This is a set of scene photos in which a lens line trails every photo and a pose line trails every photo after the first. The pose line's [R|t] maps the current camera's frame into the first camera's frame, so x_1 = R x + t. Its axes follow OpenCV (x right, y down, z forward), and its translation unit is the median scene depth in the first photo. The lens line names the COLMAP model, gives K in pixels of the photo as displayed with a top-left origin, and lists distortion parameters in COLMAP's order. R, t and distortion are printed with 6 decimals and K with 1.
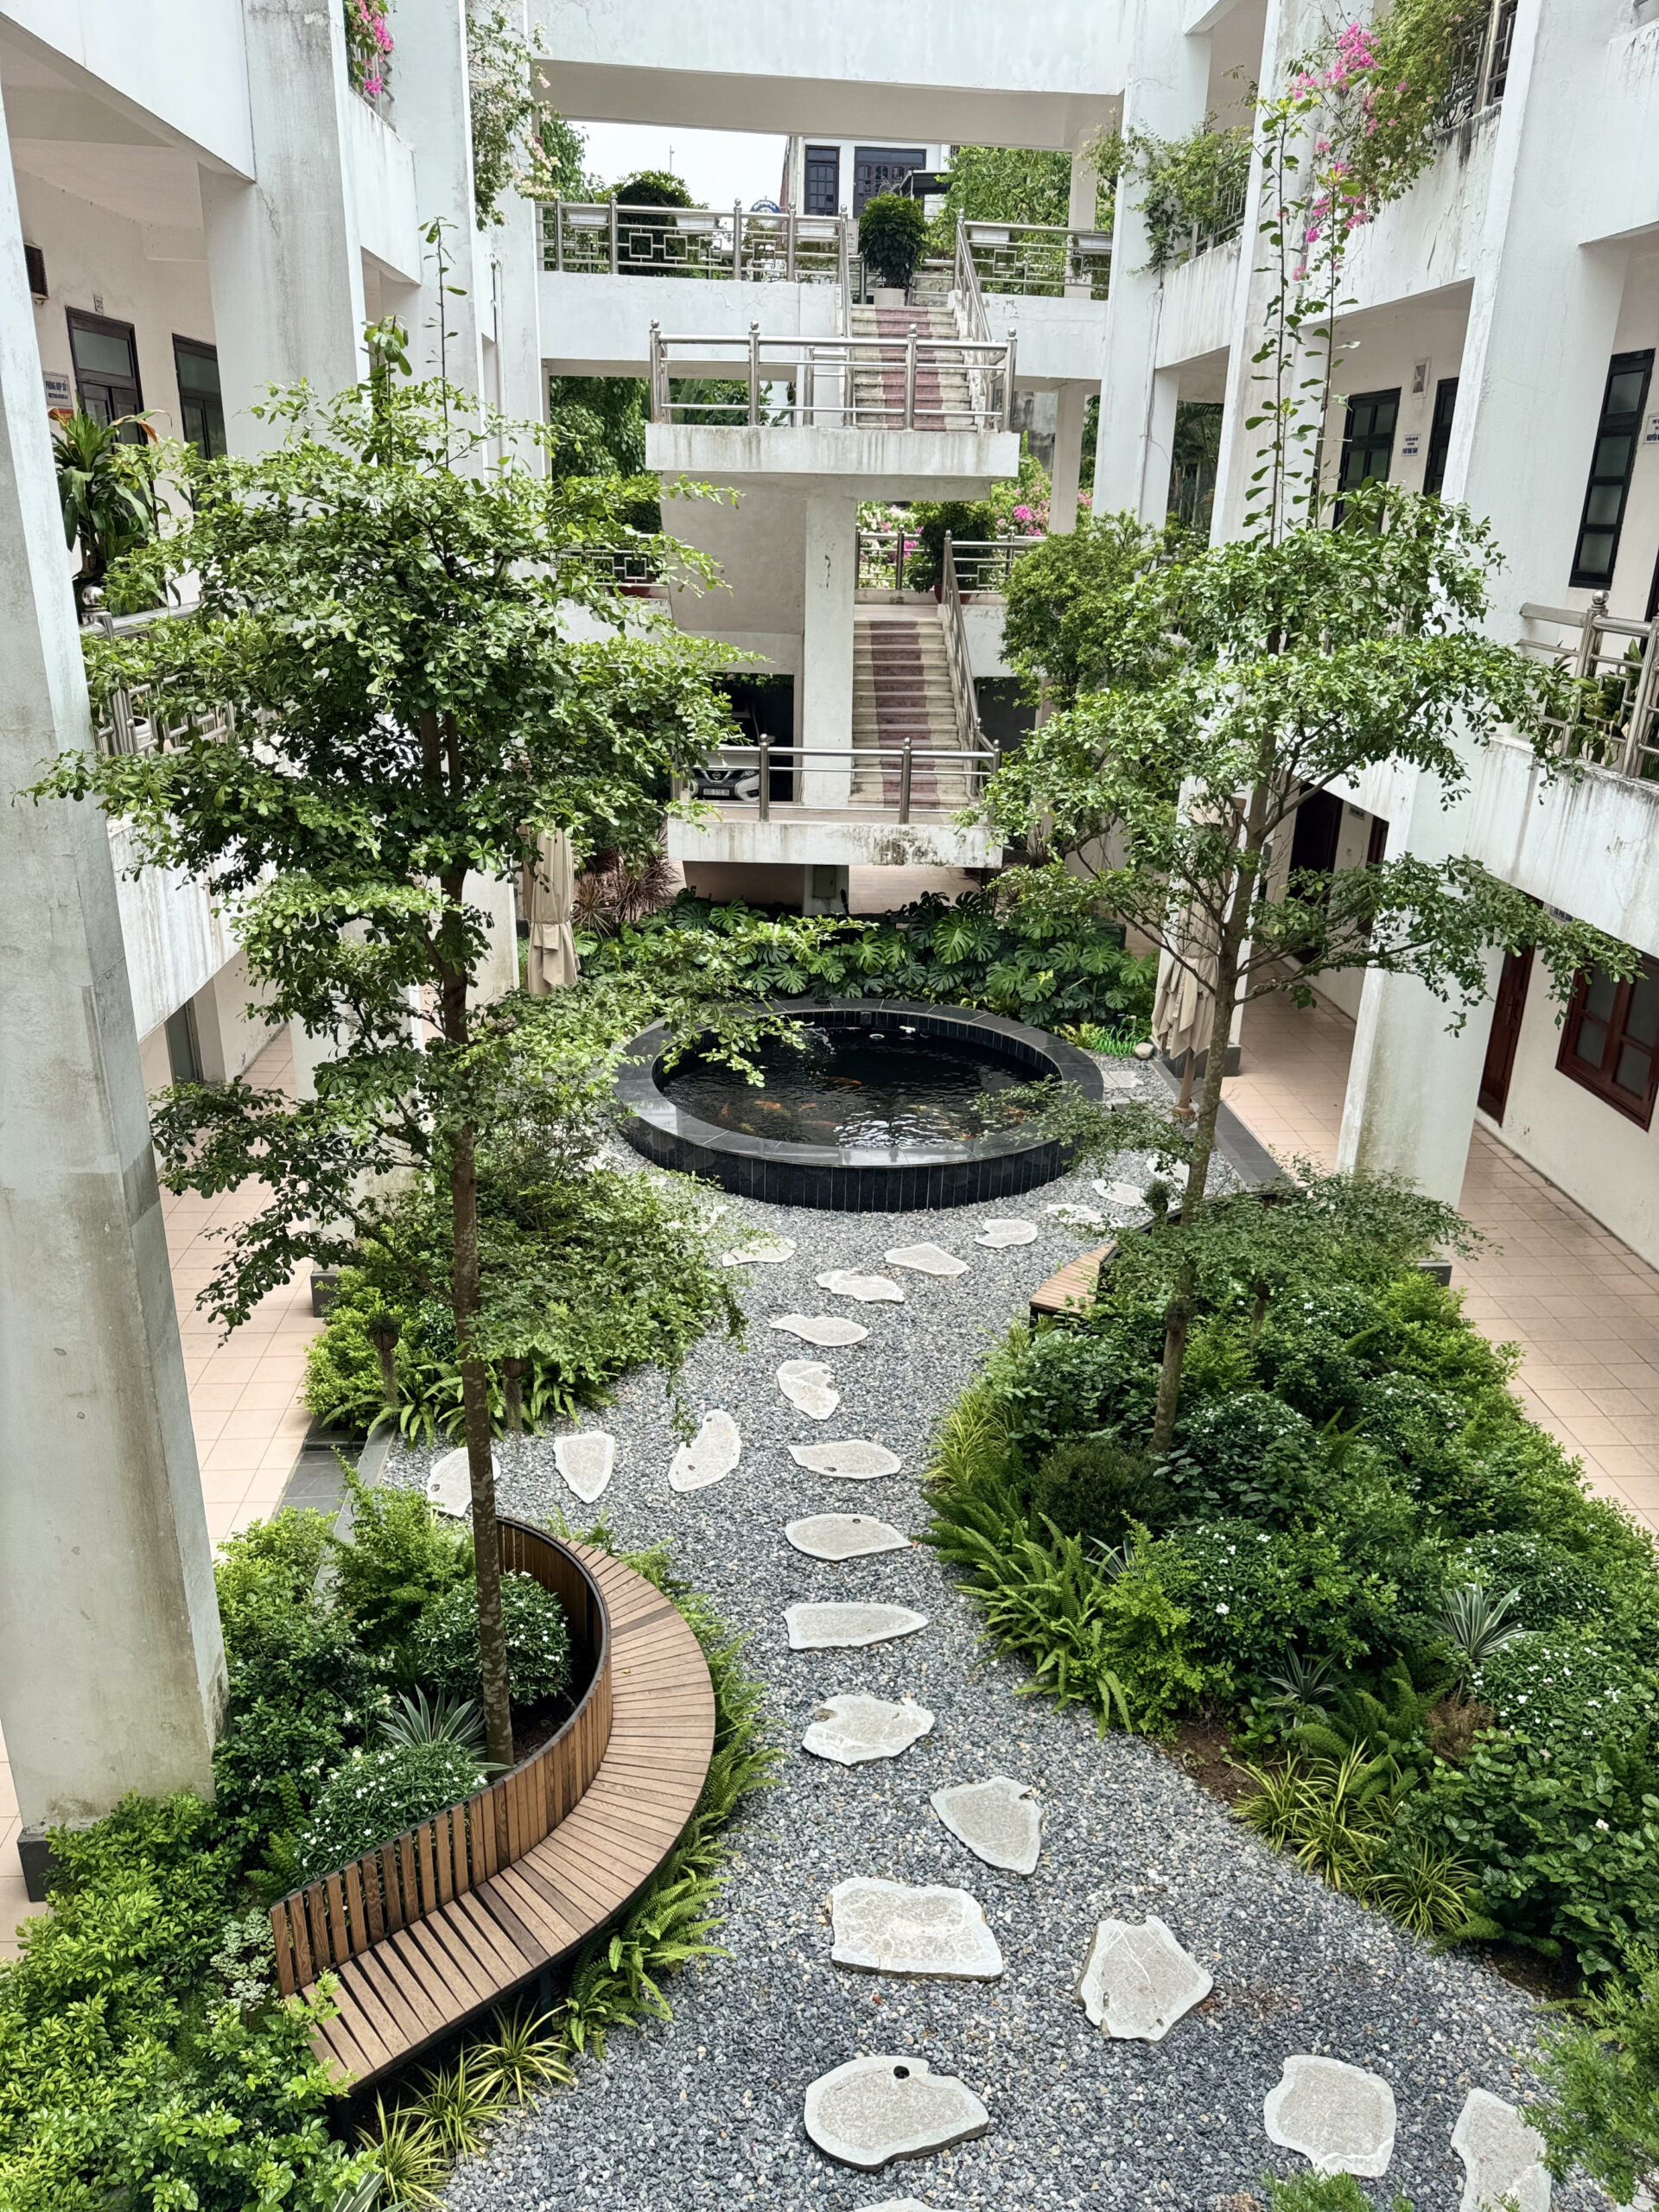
lens RADIAL K [[1538.4, 0, 838.1], [0, 1538.4, 1121.9], [0, 0, 1]] dist [0.045888, -0.057472]
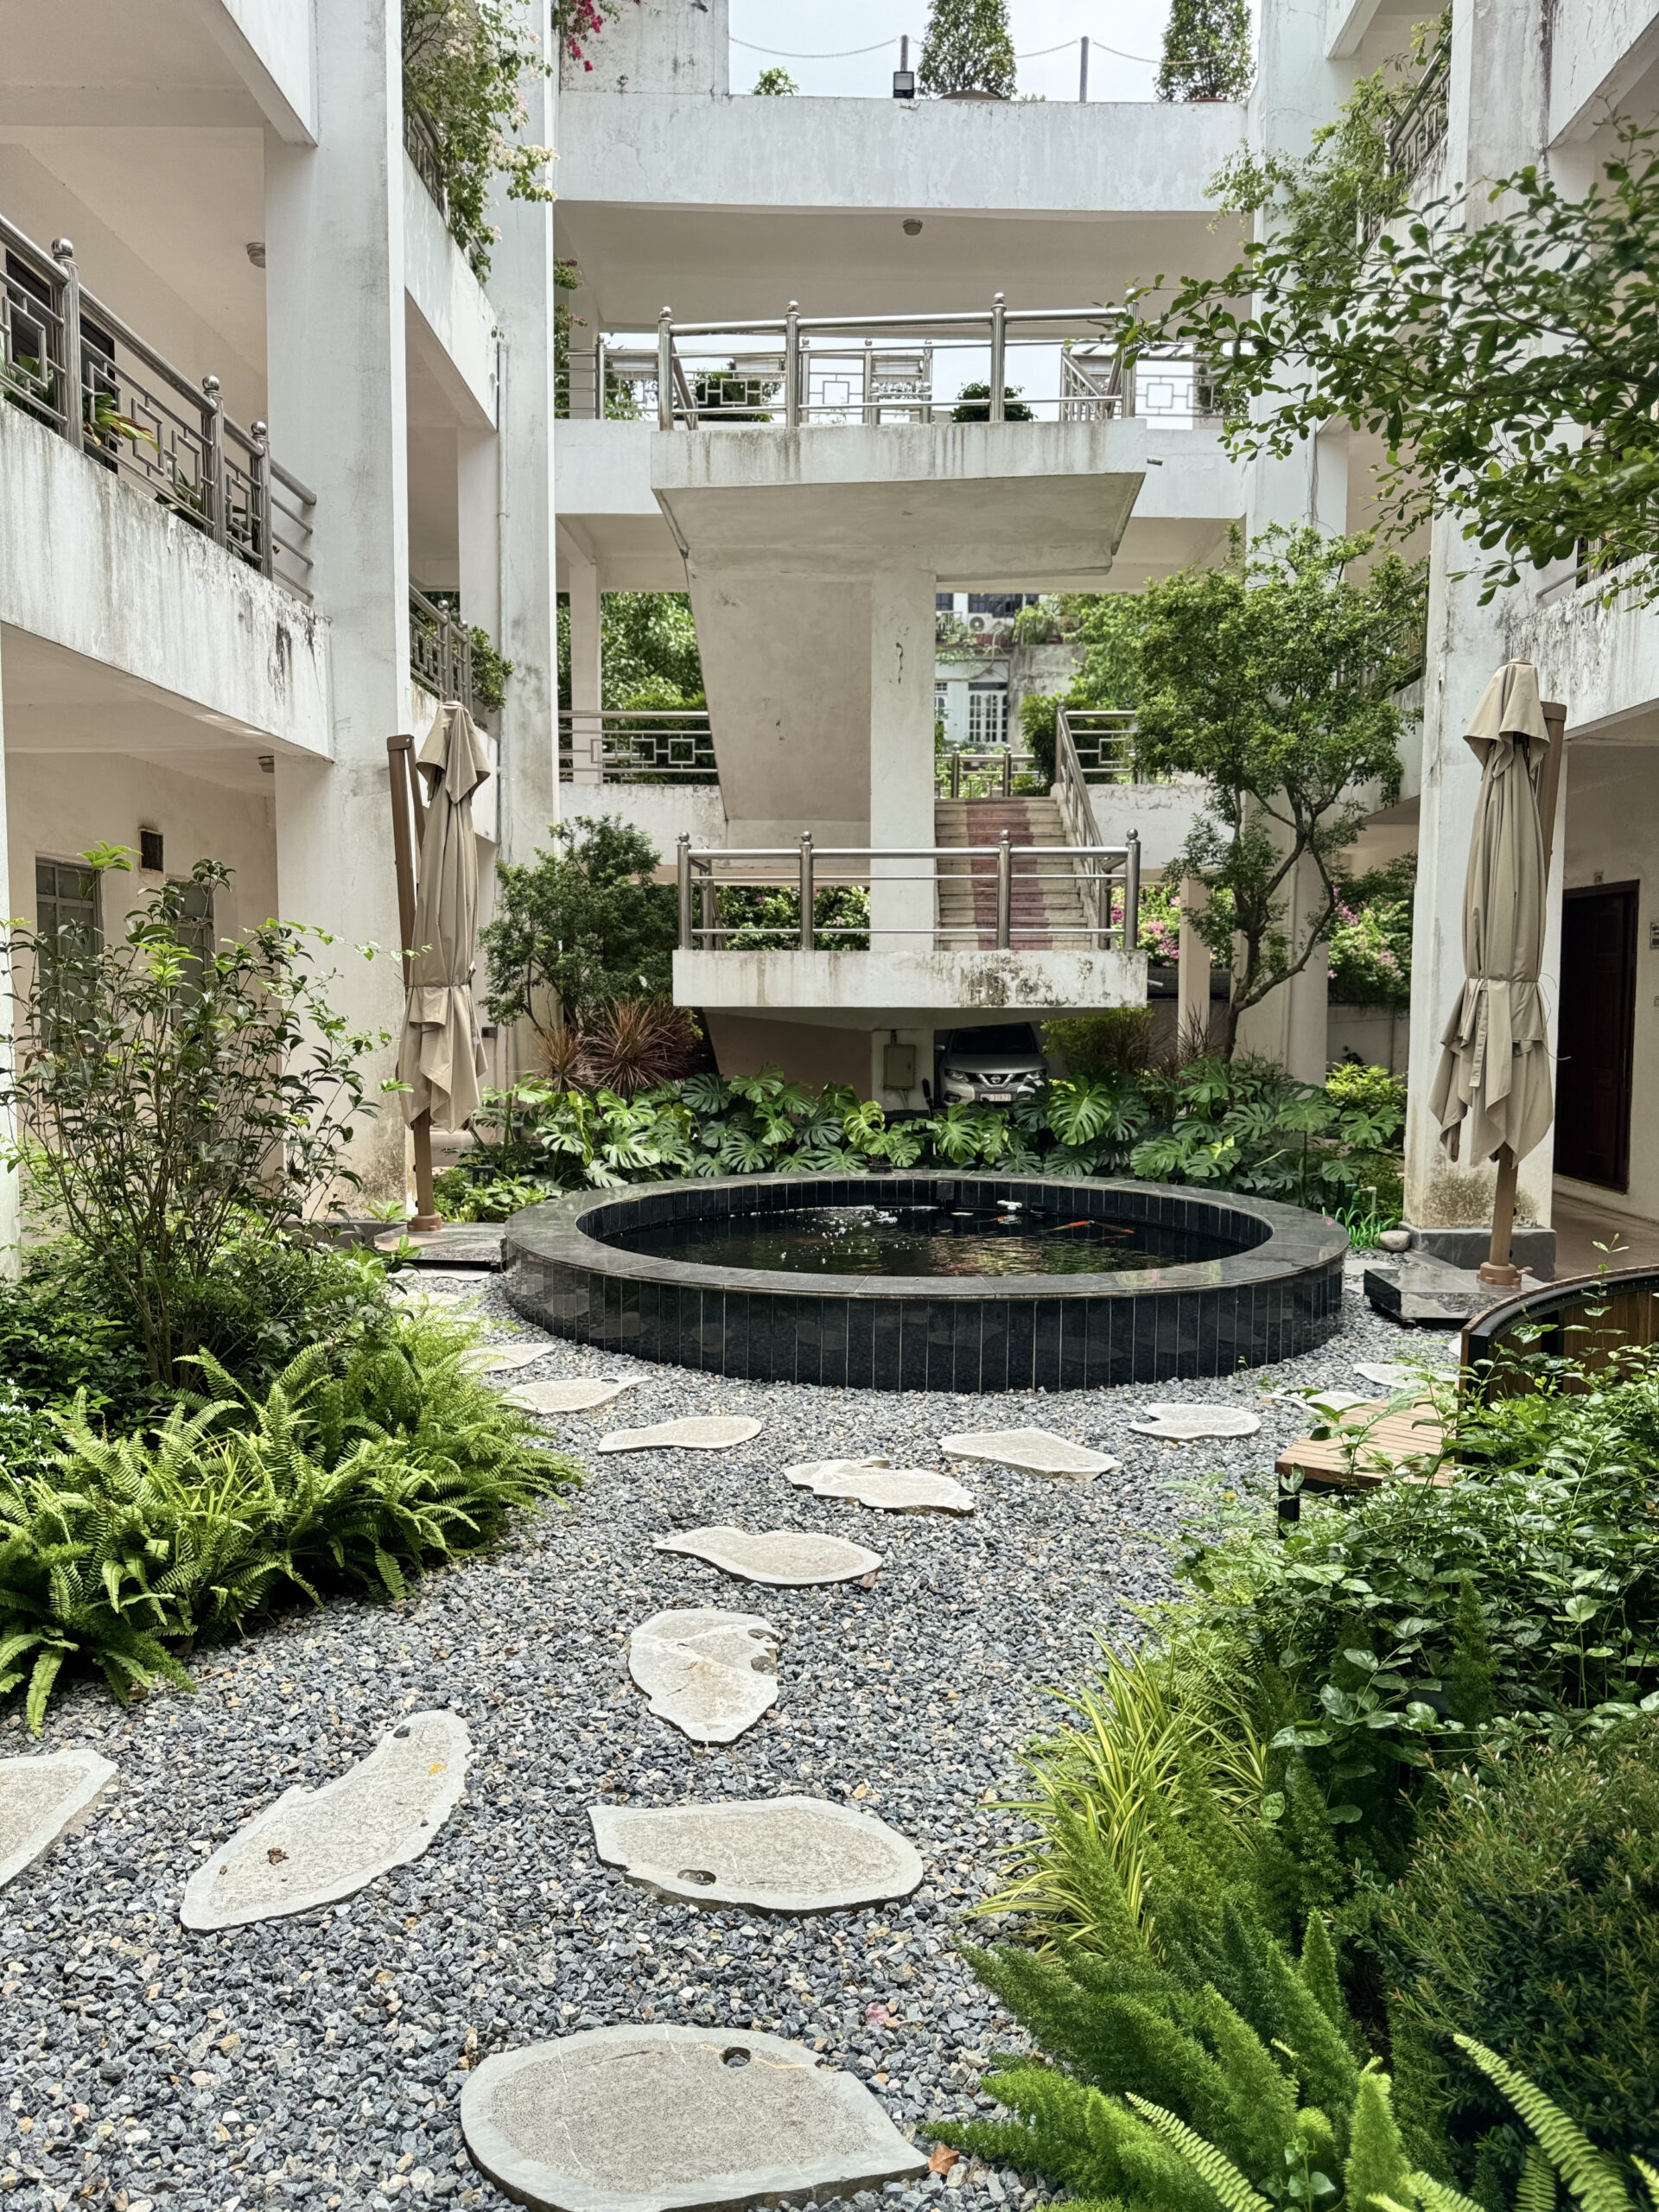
lens RADIAL K [[1550.0, 0, 833.3], [0, 1550.0, 1108.1], [0, 0, 1]] dist [0.140406, -0.209995]
pose [[0.995908, -0.012284, -0.089531, 0.077094], [-0.014843, 0.955027, -0.296148, 0.243057], [0.089143, 0.296265, 0.950937, 0.919329]]
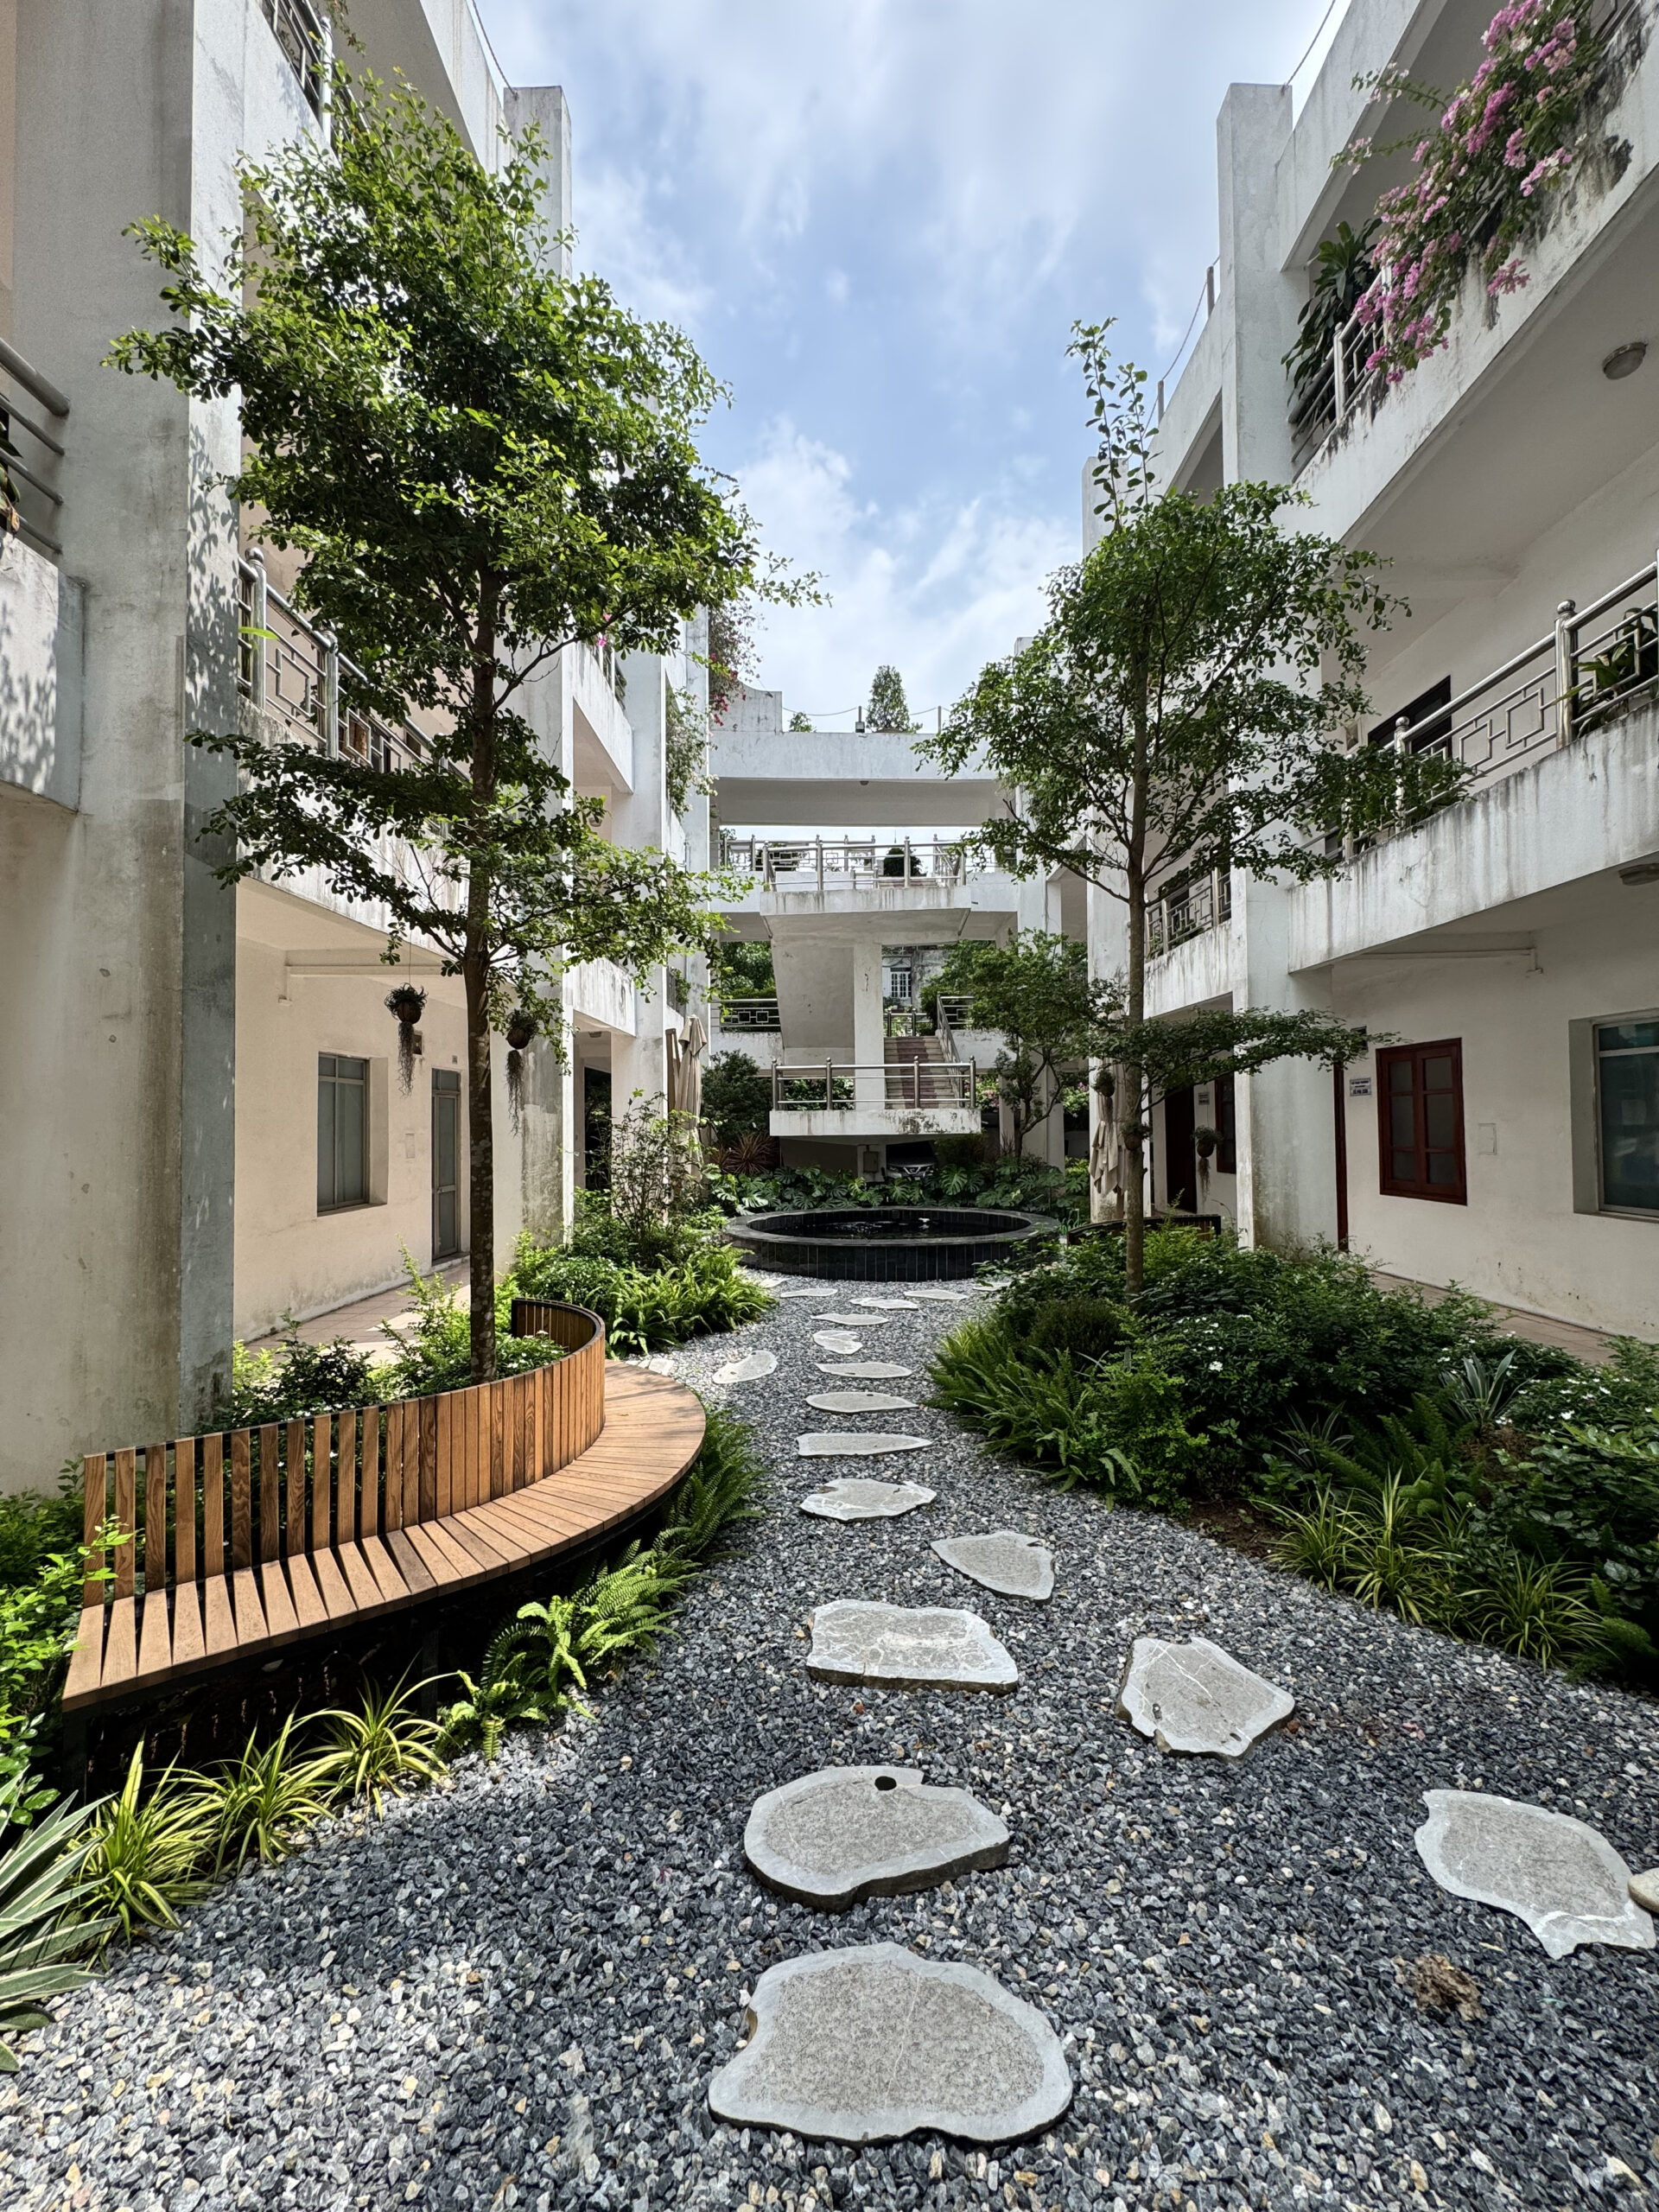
lens RADIAL K [[869.9, 0, 833.4], [0, 869.9, 1109.4], [0, 0, 1]] dist [-0.003166, -0.000123]
pose [[0.997061, -0.035539, -0.067872, 0.048731], [0.006854, 0.923726, -0.382992, 0.418648], [0.076306, 0.381401, 0.921255, 0.441473]]
